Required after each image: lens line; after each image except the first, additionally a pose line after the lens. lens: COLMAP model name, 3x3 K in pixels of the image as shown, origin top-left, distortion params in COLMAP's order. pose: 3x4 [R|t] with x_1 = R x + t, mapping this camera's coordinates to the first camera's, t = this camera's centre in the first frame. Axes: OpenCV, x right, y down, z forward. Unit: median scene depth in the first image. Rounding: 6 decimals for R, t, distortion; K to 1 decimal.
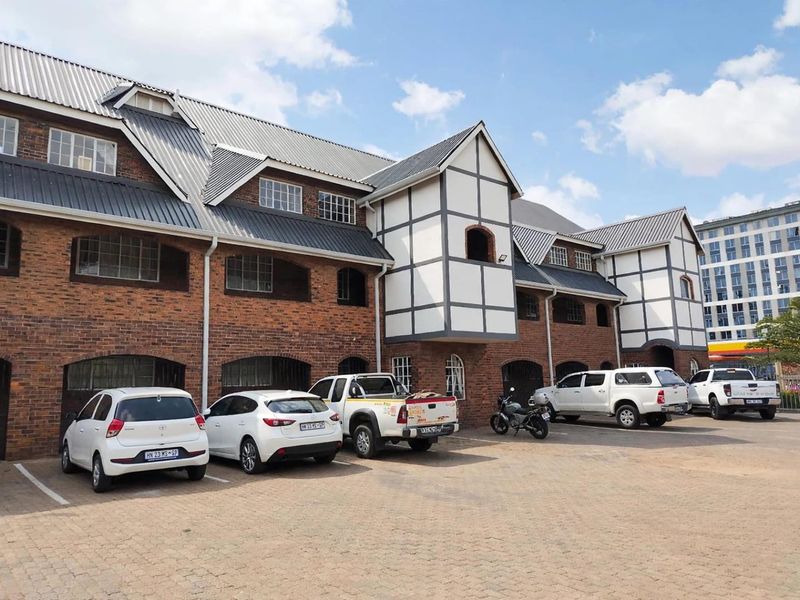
lens RADIAL K [[544.6, 0, 400.0], [0, 544.6, 300.0], [0, 0, 1]] dist [-0.006098, -0.003307]
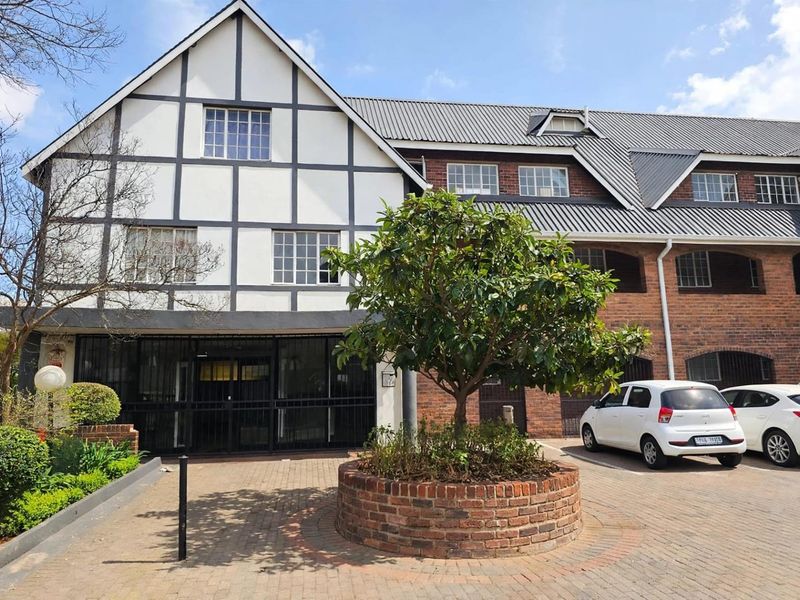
lens RADIAL K [[565.0, 0, 400.0], [0, 565.0, 300.0], [0, 0, 1]] dist [0.031676, -0.001982]
pose [[0.860206, -0.073298, -0.504652, -0.244007], [0.076404, 0.996970, -0.014571, -0.022036], [0.504191, -0.026023, 0.863200, -0.210252]]
